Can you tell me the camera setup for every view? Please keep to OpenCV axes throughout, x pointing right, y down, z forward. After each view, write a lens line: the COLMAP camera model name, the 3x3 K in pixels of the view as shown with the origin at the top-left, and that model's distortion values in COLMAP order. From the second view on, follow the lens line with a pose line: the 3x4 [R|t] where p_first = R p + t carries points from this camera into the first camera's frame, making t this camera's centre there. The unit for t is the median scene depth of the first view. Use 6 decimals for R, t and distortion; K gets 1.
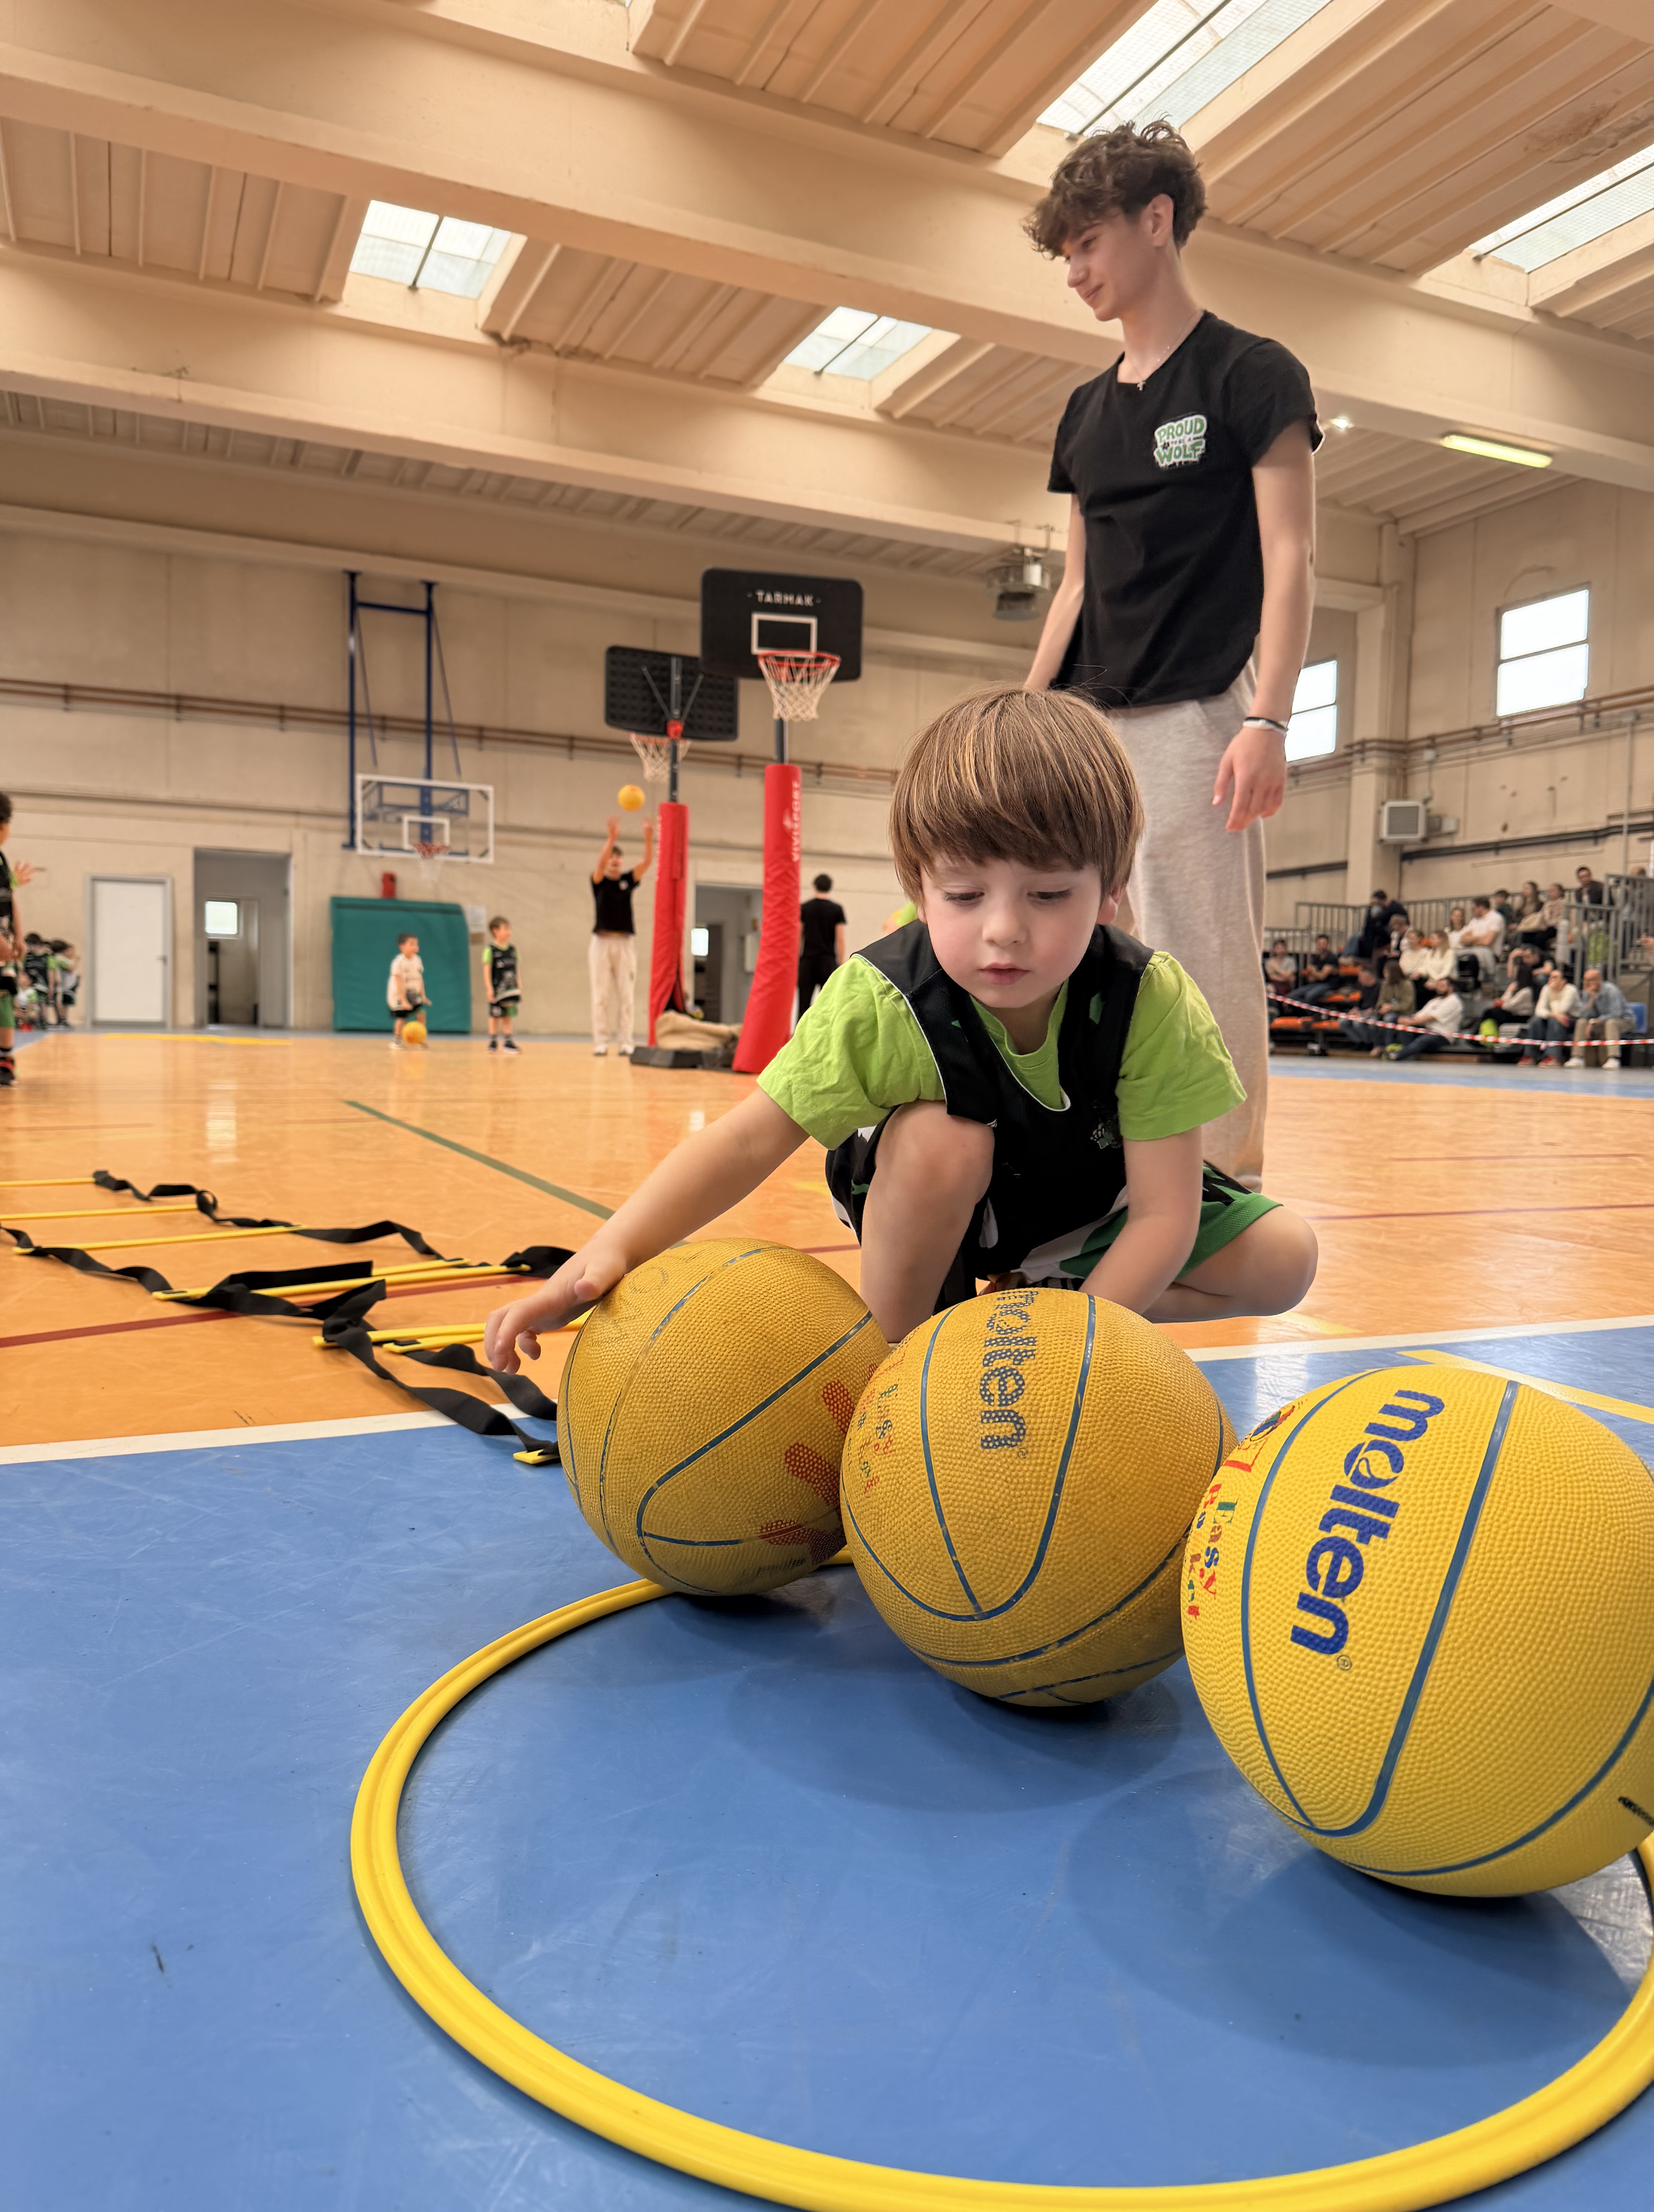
lens RADIAL K [[1558.4, 0, 827.0], [0, 1558.4, 1106.0], [0, 0, 1]] dist [0.001892, 0.000445]
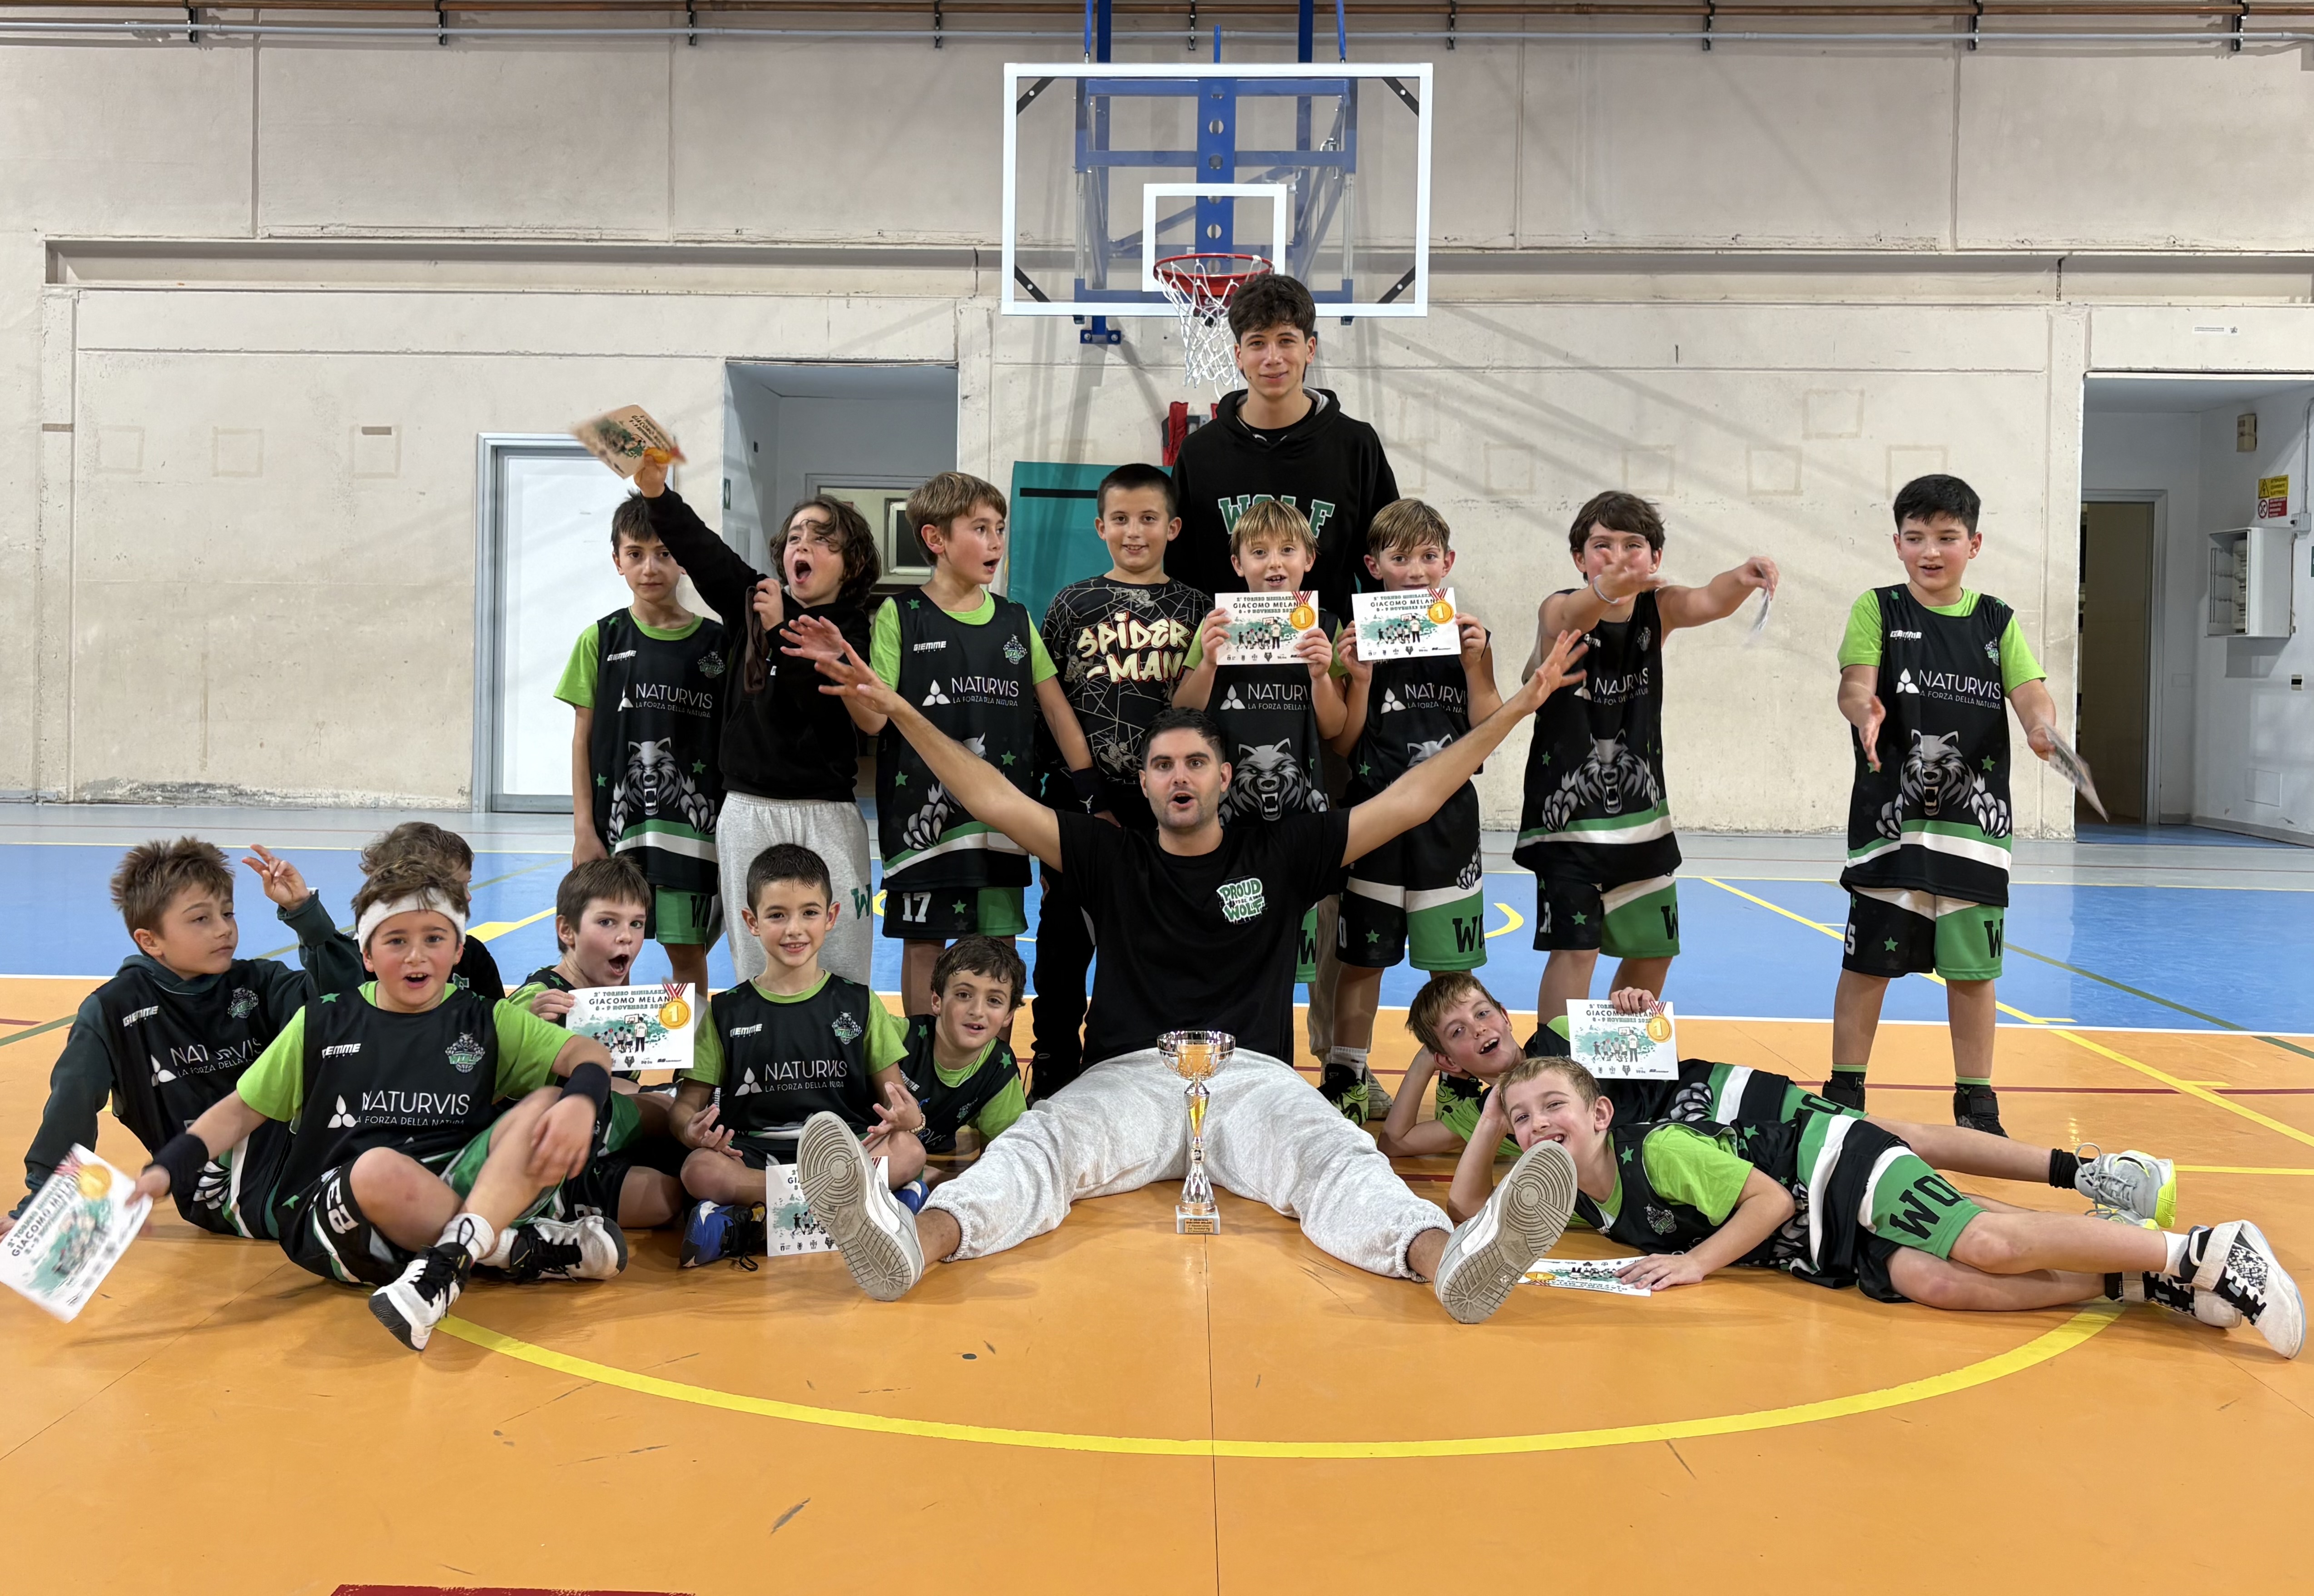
lens RADIAL K [[2090.8, 0, 1066.4], [0, 2090.8, 662.7], [0, 0, 1]] dist [0.109699, -0.177817]
pose [[0.894808, -0.005547, -0.446417, -0.089635], [-0.018971, 0.998547, -0.050432, -0.063288], [0.446048, 0.053596, 0.893403, 0.566155]]
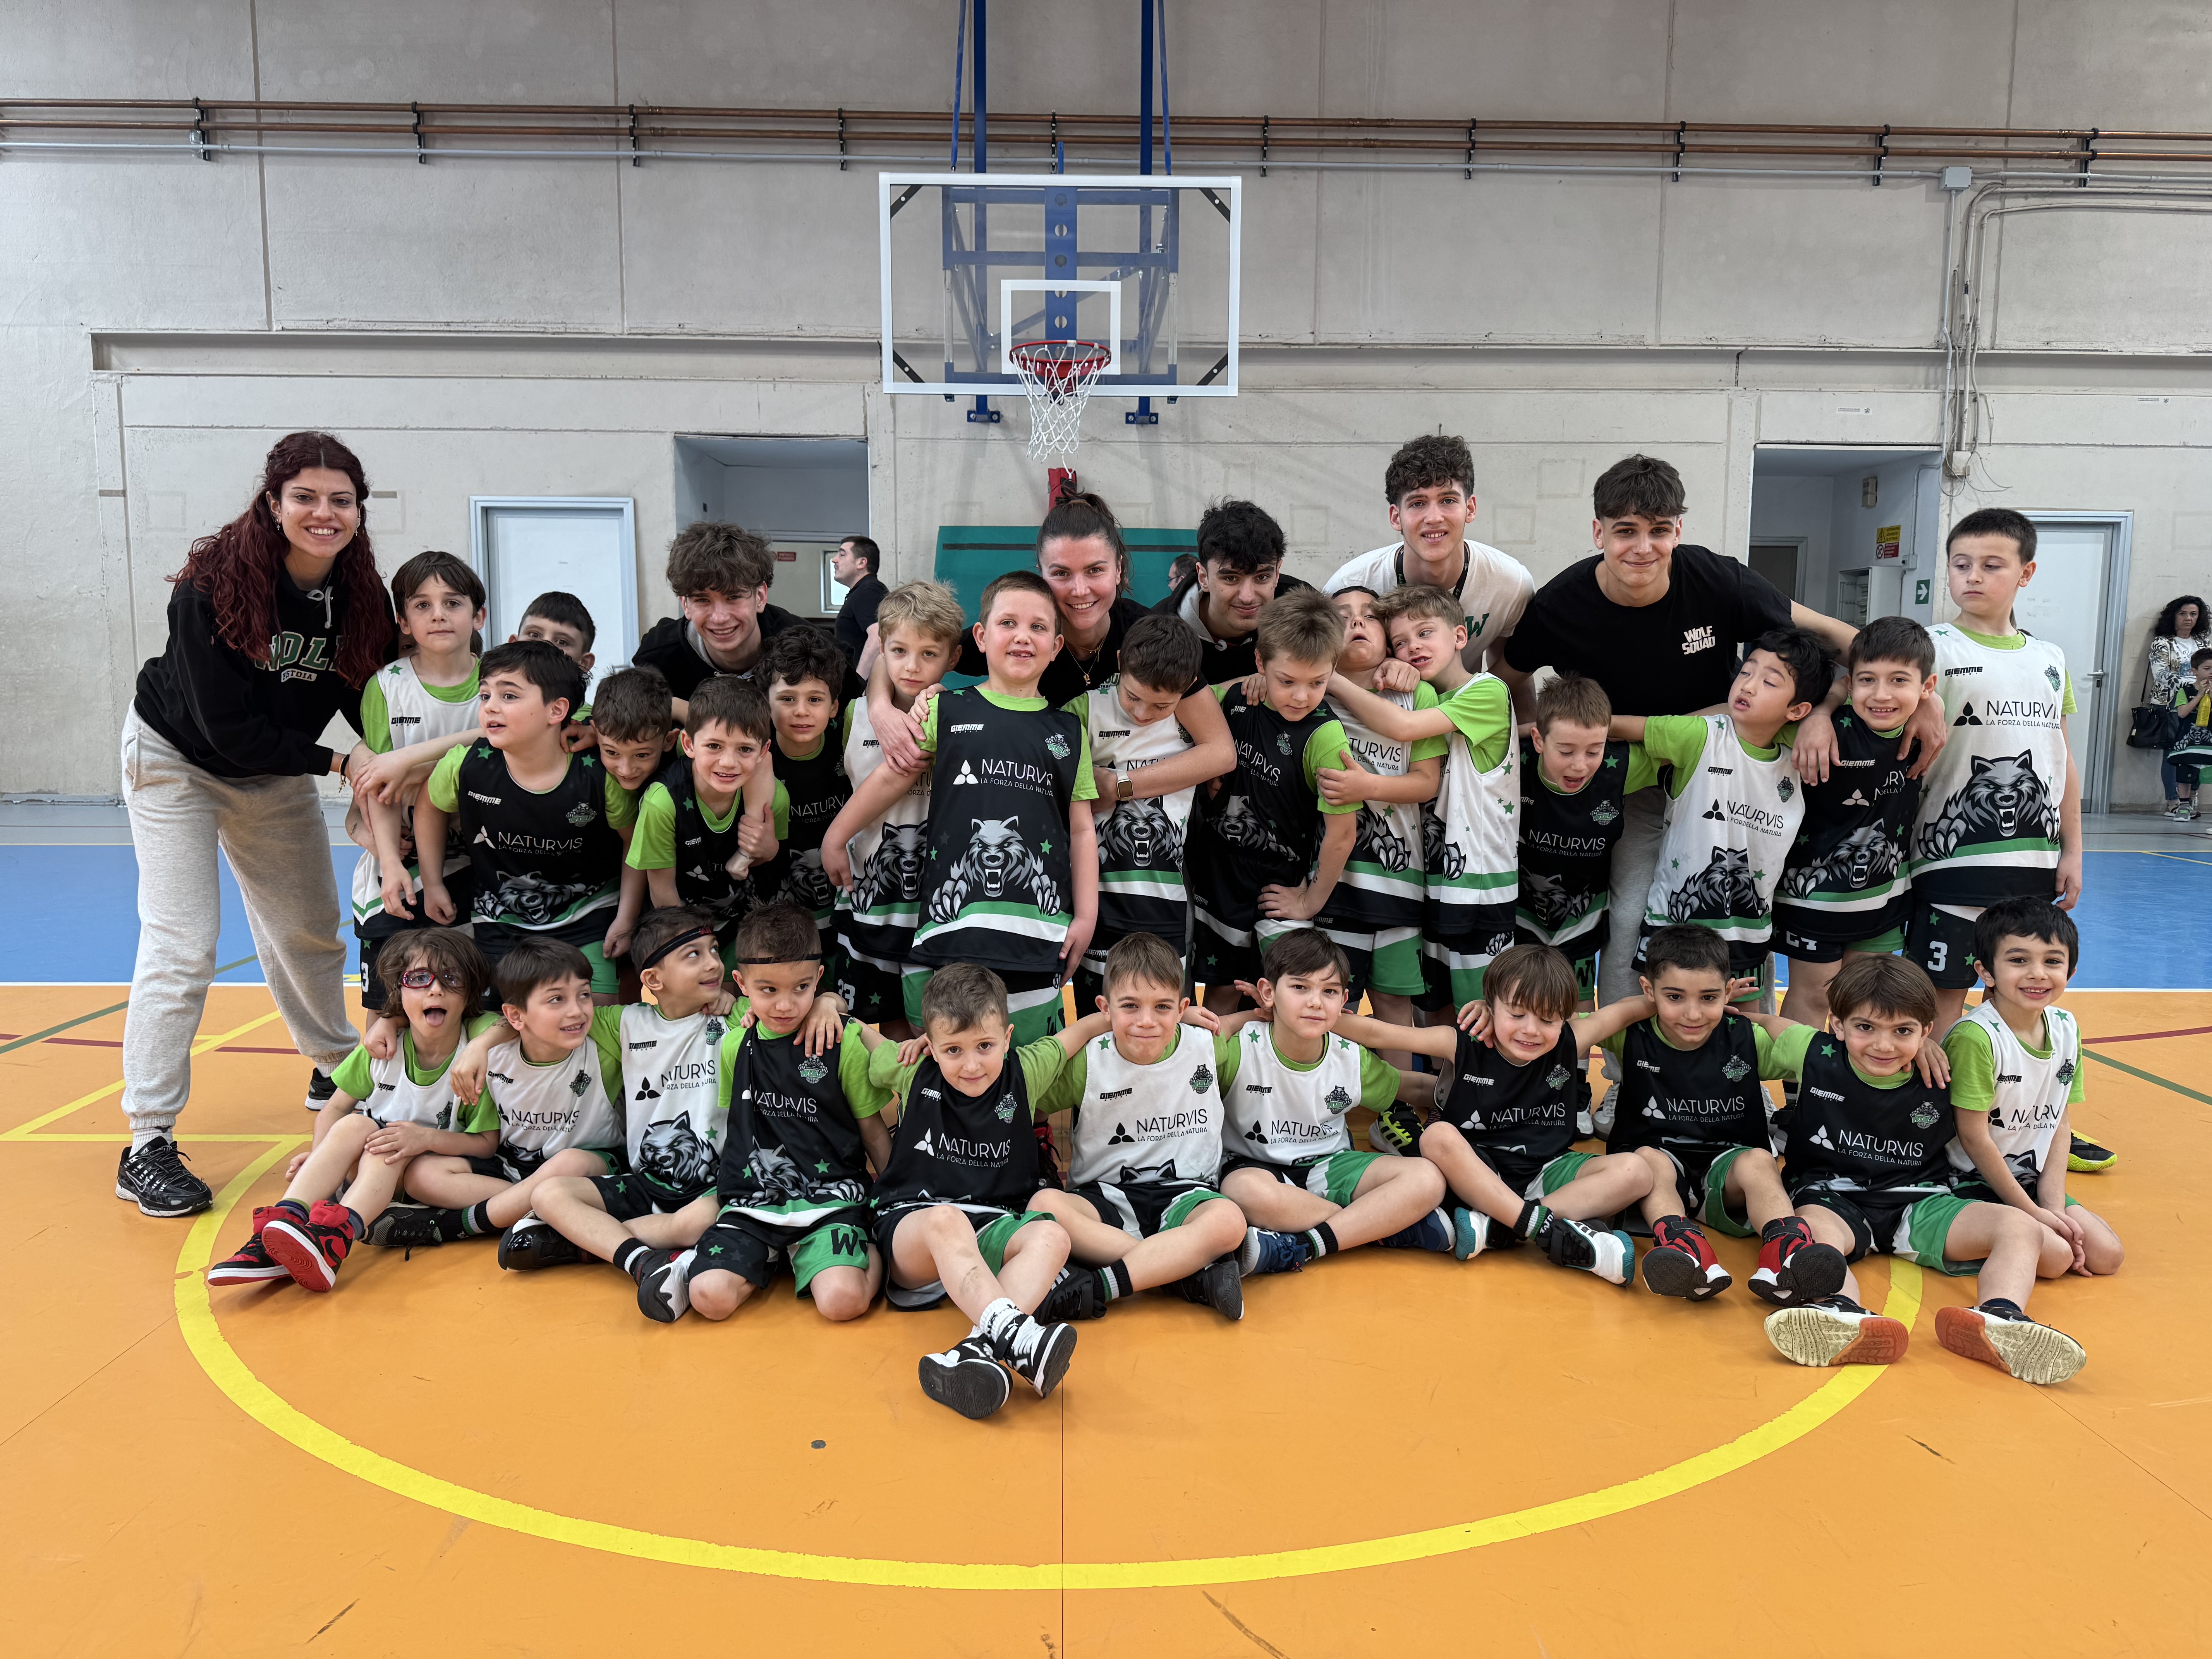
lens RADIAL K [[1525.8, 0, 1106.0], [0, 1525.8, 829.5], [0, 0, 1]] dist [0.089280, -0.111397]
pose [[0.923543, 0.024818, -0.382690, -0.096912], [-0.004610, 0.998550, 0.053632, -0.069976], [0.383466, -0.047768, 0.922319, 0.607321]]
